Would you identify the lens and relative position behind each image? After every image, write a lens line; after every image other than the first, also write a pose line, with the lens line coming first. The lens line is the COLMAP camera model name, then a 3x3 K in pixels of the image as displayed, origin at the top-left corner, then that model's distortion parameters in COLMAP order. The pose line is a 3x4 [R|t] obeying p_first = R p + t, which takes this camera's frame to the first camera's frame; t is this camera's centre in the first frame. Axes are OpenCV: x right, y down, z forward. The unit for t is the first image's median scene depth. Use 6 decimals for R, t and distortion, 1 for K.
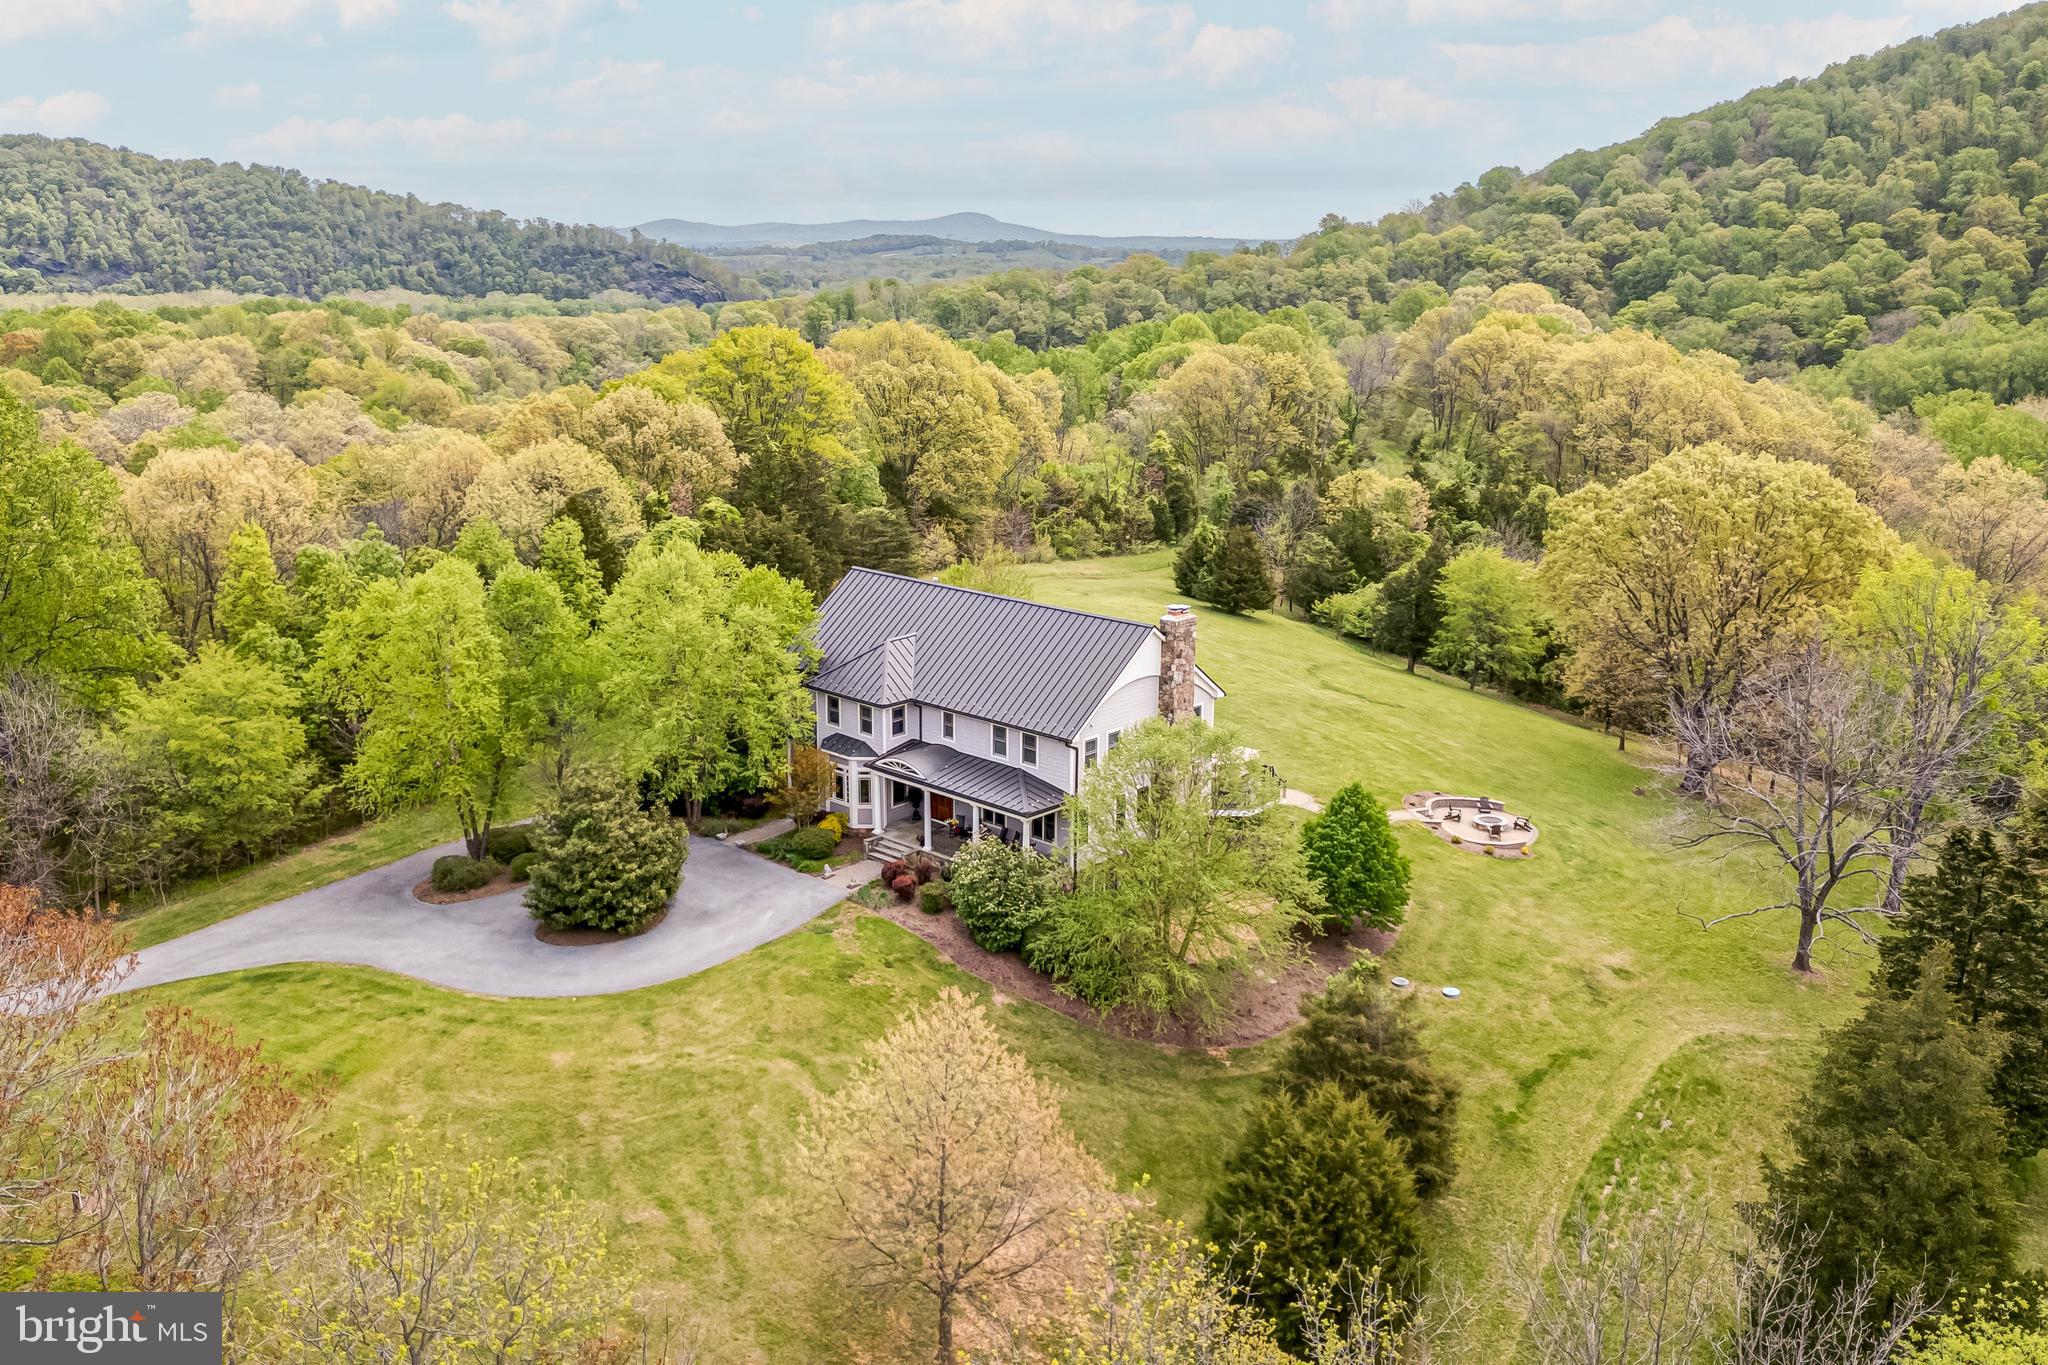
lens RADIAL K [[1716.8, 0, 1014.9], [0, 1716.8, 669.6], [0, 0, 1]] dist [0.061944, -0.060434]
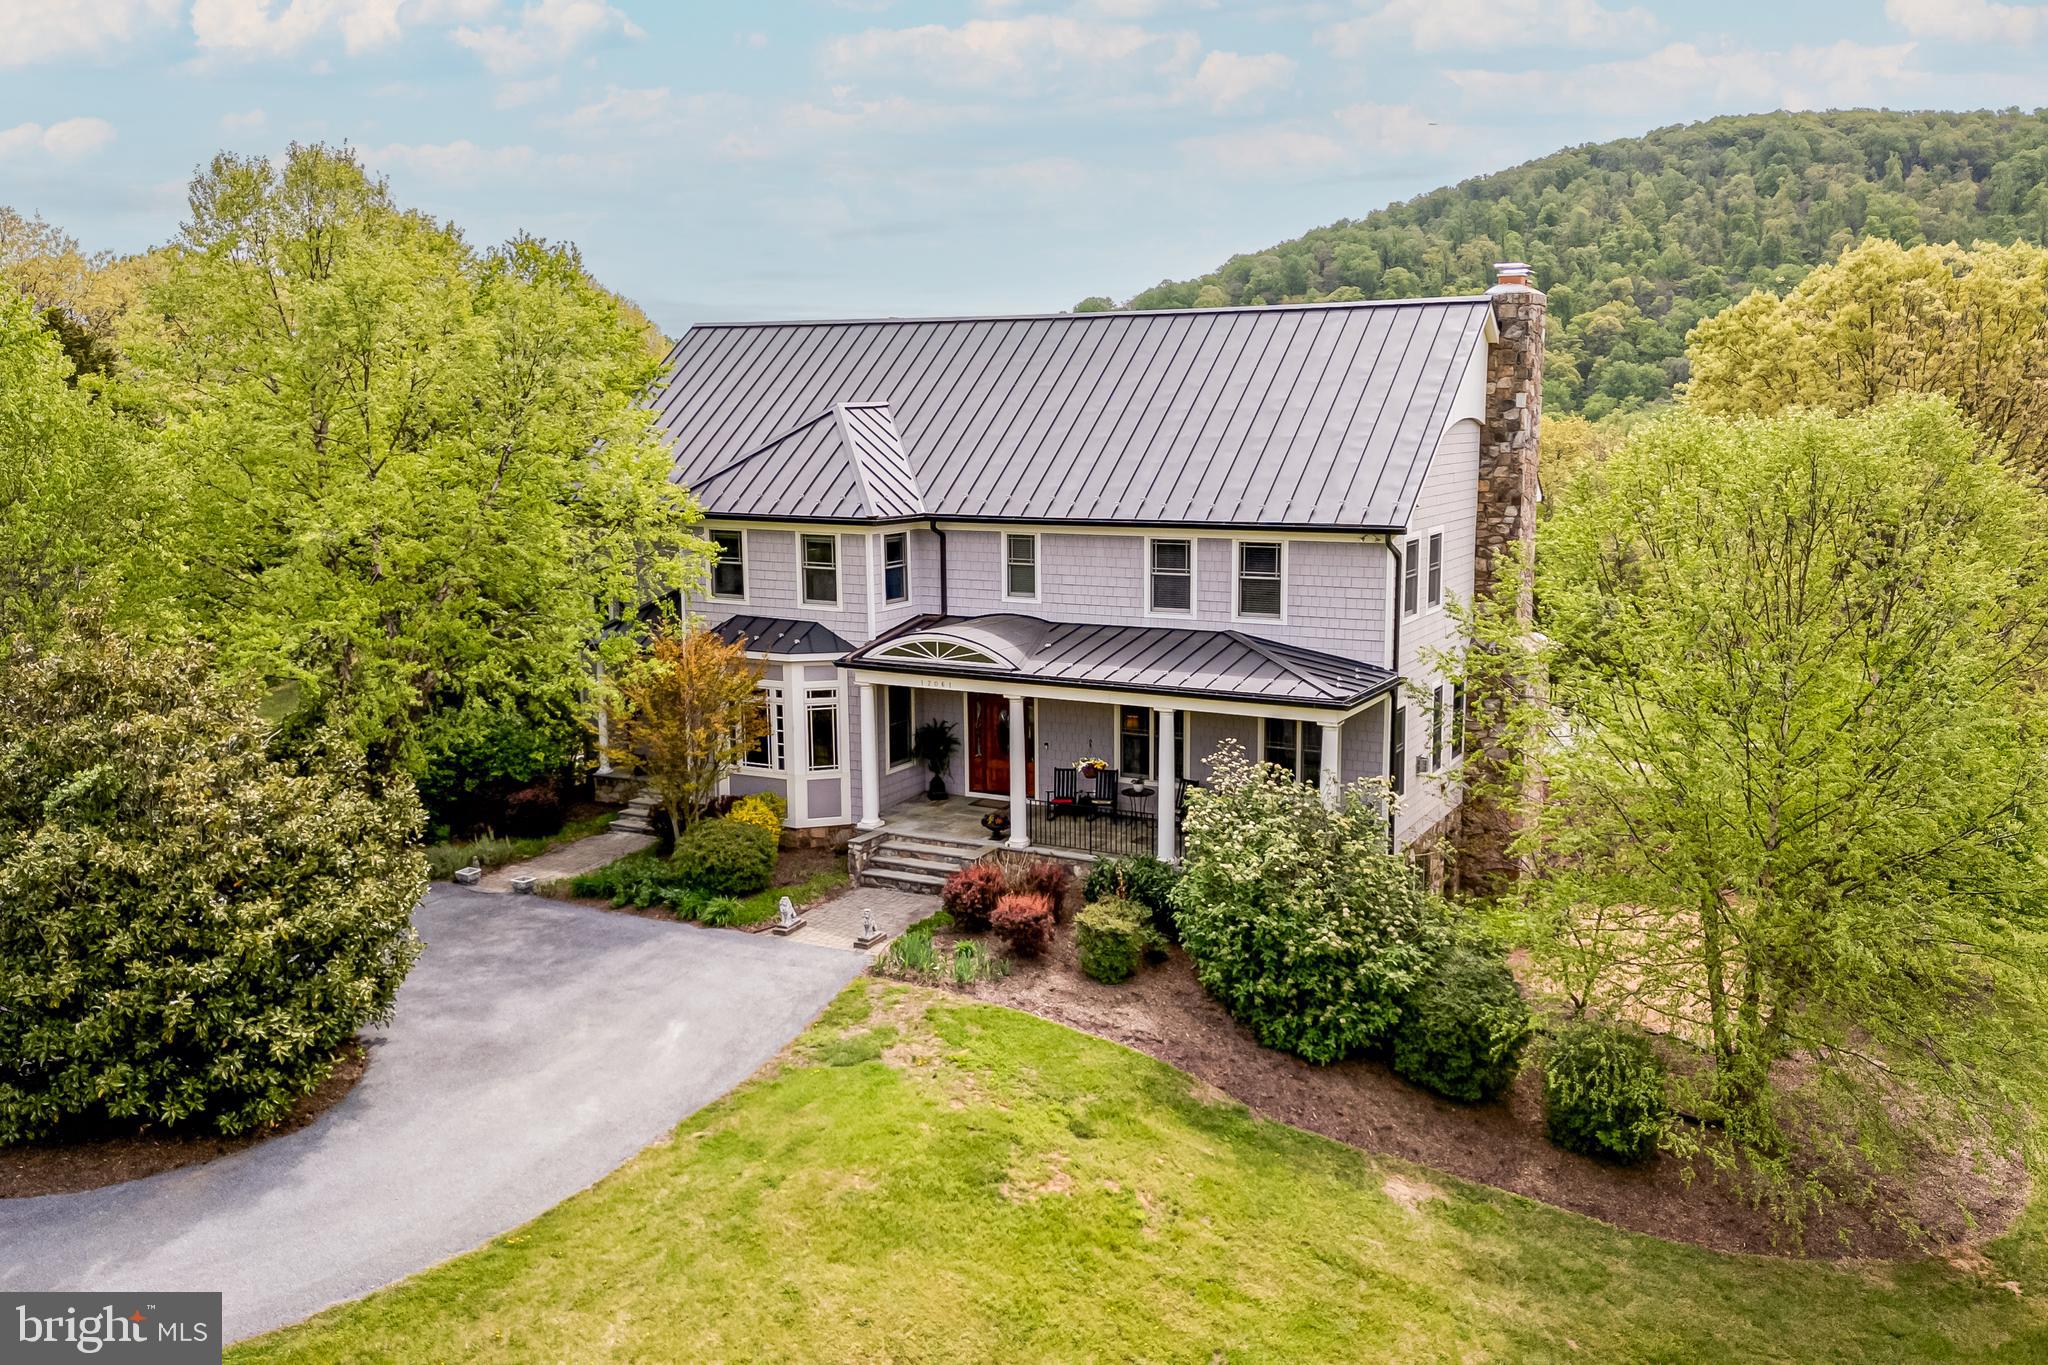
lens RADIAL K [[1716.8, 0, 1065.4], [0, 1716.8, 679.2], [0, 0, 1]] dist [0.061944, -0.060434]
pose [[0.964288, -0.052635, 0.259573, -0.143985], [0.073876, 0.994610, -0.072761, 0.094885], [-0.254344, 0.089339, 0.962979, 0.587225]]
